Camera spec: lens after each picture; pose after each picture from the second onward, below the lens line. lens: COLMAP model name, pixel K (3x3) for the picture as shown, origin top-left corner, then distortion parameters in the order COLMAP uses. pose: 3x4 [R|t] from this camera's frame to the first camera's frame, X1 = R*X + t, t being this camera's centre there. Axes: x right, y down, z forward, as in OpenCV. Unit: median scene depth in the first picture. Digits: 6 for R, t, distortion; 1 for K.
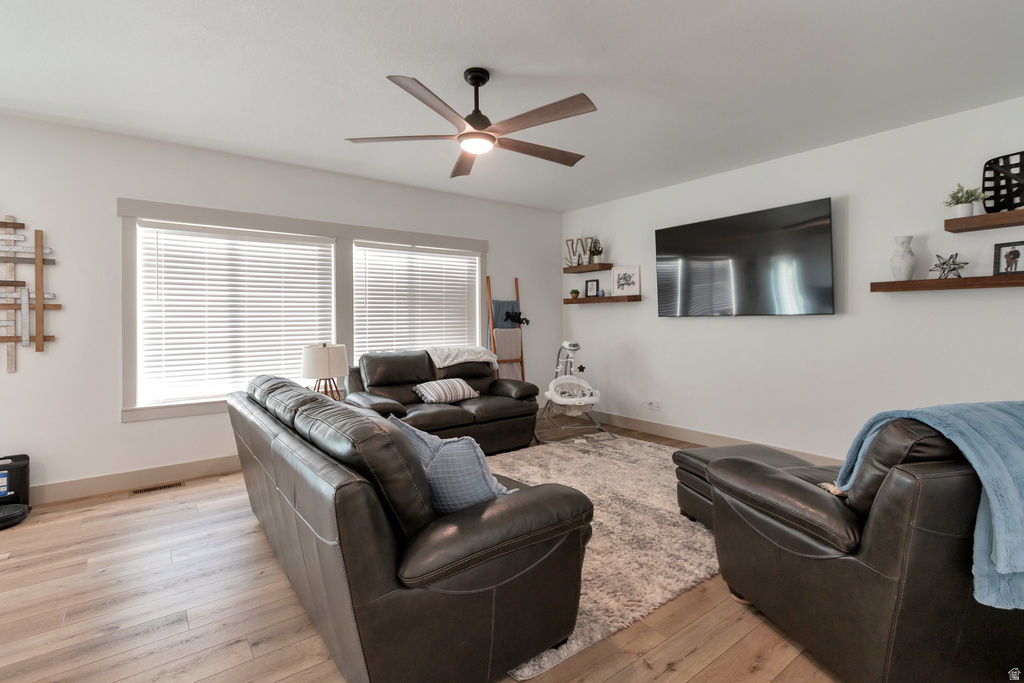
lens RADIAL K [[479.1, 0, 514.8], [0, 479.1, 335.2], [0, 0, 1]] dist [0.001327, -0.000298]
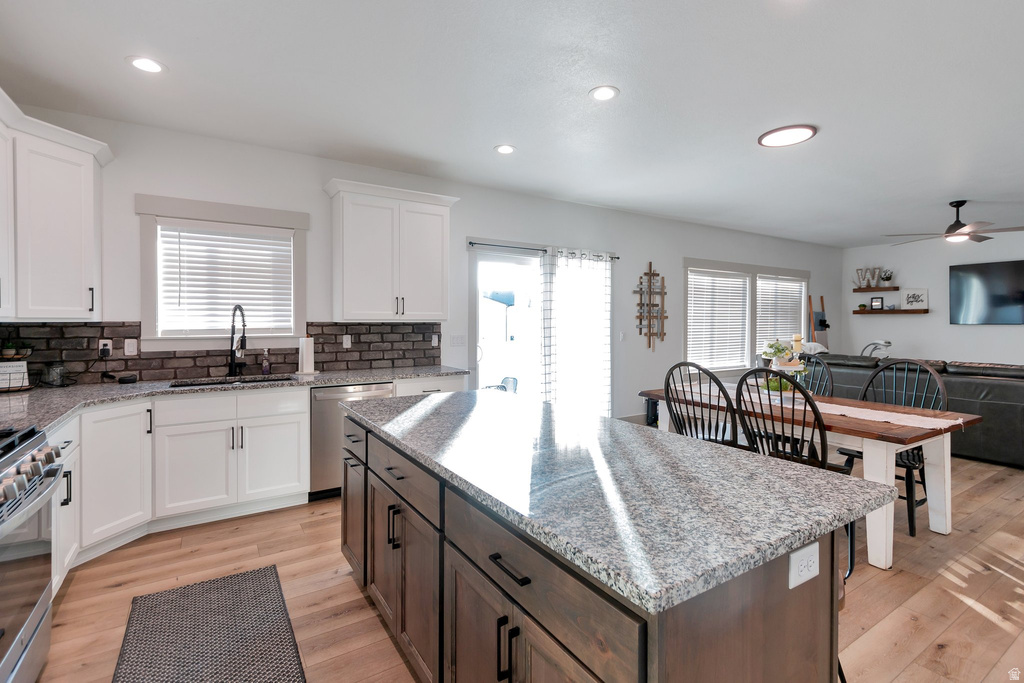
lens RADIAL K [[479.1, 0, 509.6], [0, 479.1, 333.5], [0, 0, 1]] dist [0.001327, -0.000298]
pose [[0.995444, 0.010440, -0.094775, -0.840679], [-0.011095, 0.999918, -0.006379, 0.013814], [0.094701, 0.007401, 0.995478, -0.553079]]
